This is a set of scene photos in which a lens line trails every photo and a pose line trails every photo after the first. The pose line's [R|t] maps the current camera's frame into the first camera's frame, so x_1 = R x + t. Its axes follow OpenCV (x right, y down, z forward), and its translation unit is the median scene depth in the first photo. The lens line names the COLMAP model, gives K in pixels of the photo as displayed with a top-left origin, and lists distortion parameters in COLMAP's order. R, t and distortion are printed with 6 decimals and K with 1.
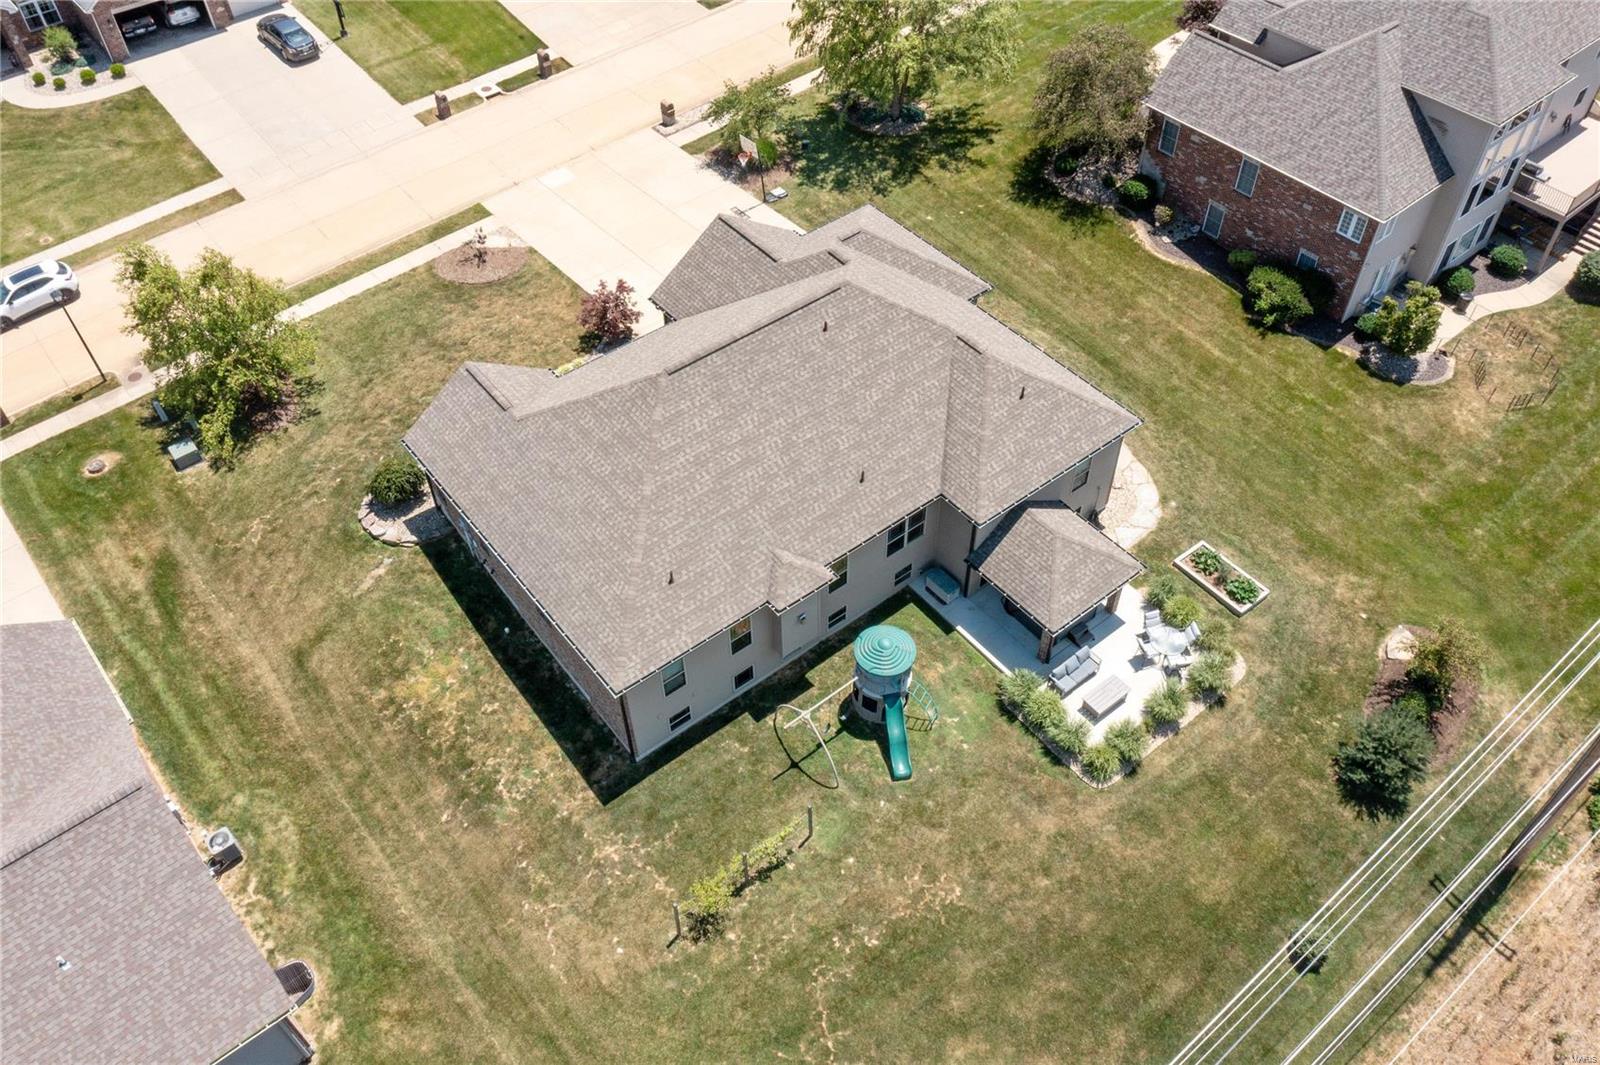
lens RADIAL K [[1252.6, 0, 792.6], [0, 1252.6, 531.1], [0, 0, 1]] dist [-0.001424, -0.011434]
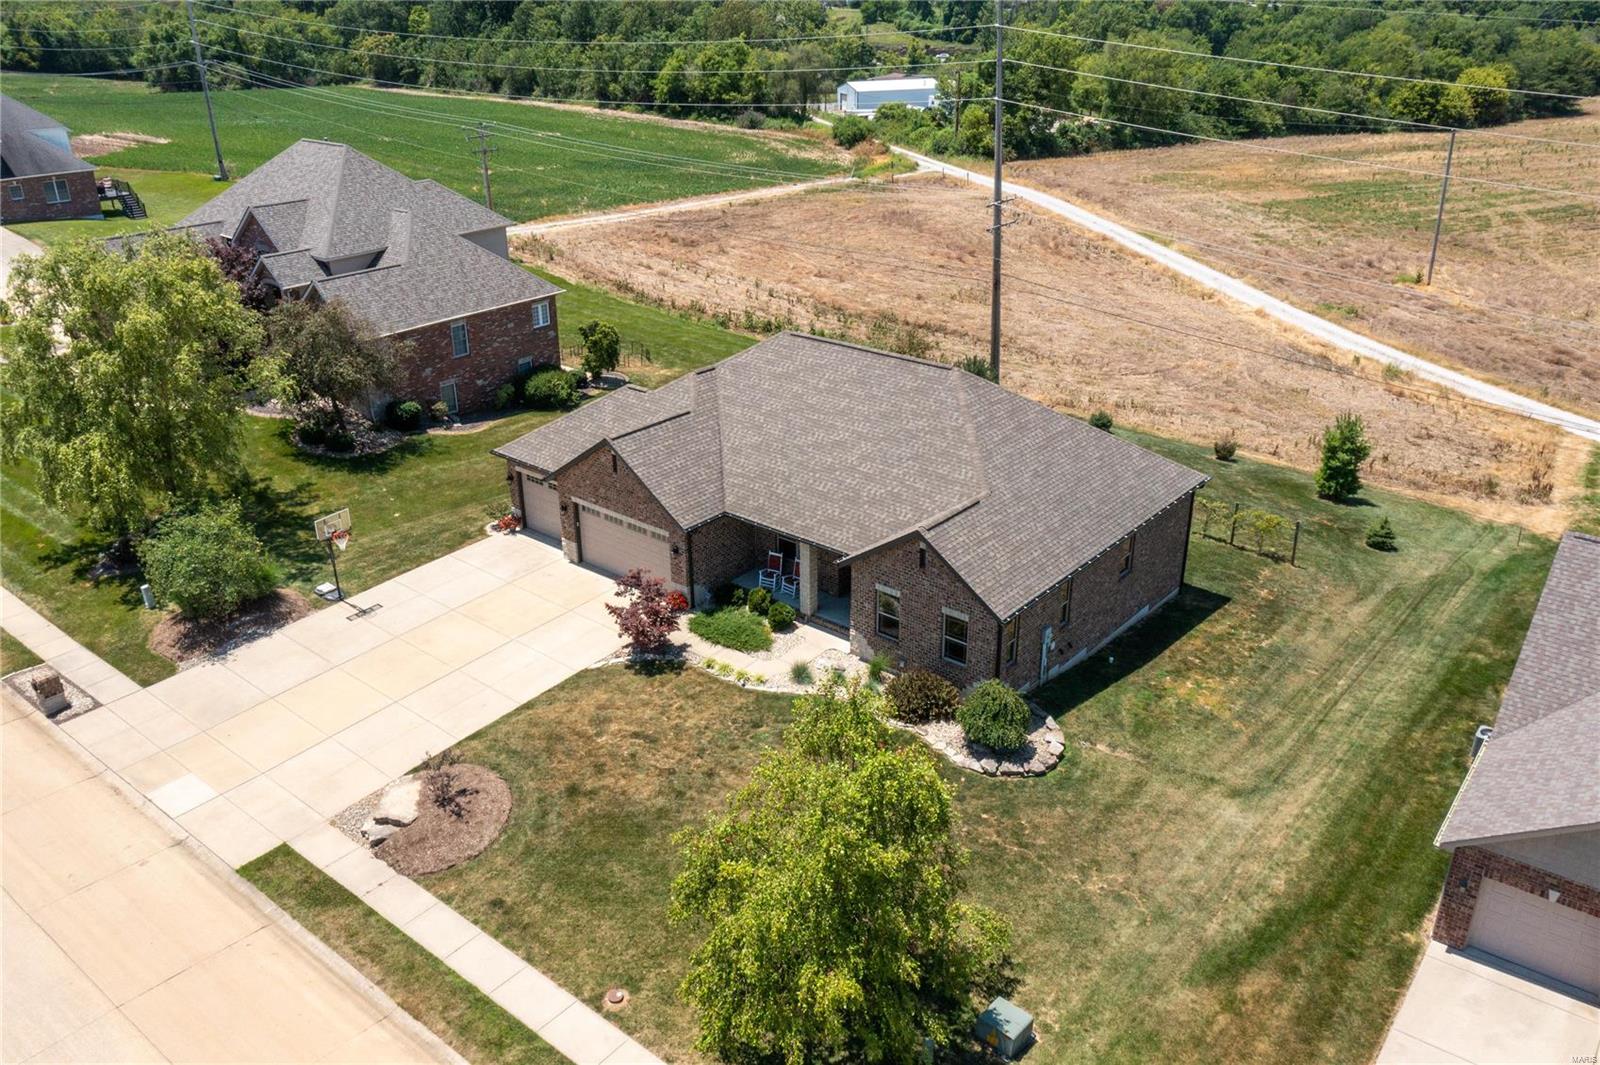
lens RADIAL K [[1252.6, 0, 792.5], [0, 1252.6, 529.2], [0, 0, 1]] dist [-0.001424, -0.011434]
pose [[-0.200340, -0.387429, 0.899868, -0.838131], [0.733233, 0.549889, 0.399990, -0.447252], [-0.649795, 0.739947, 0.173911, 0.775844]]
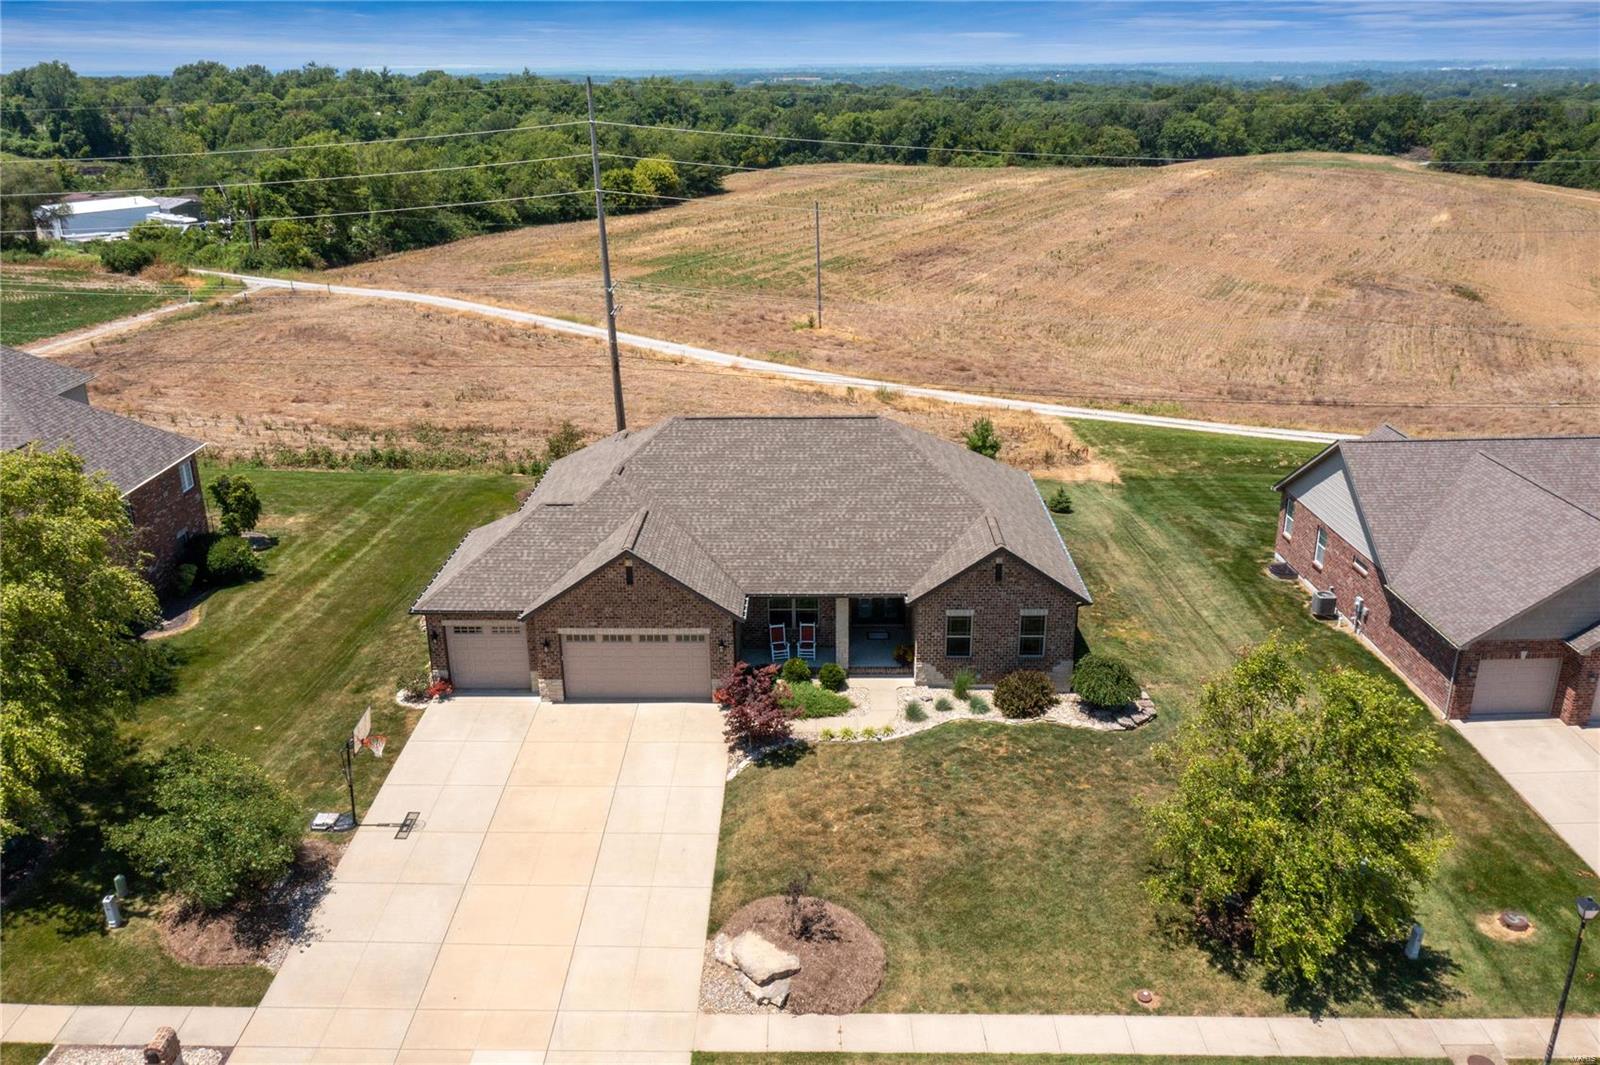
lens RADIAL K [[1252.6, 0, 801.3], [0, 1252.6, 526.5], [0, 0, 1]] dist [-0.001424, -0.011434]
pose [[-0.774213, -0.196967, 0.601496, -0.594808], [0.482336, 0.431725, 0.762211, -0.780251], [-0.409812, 0.880237, -0.239243, 1.080496]]
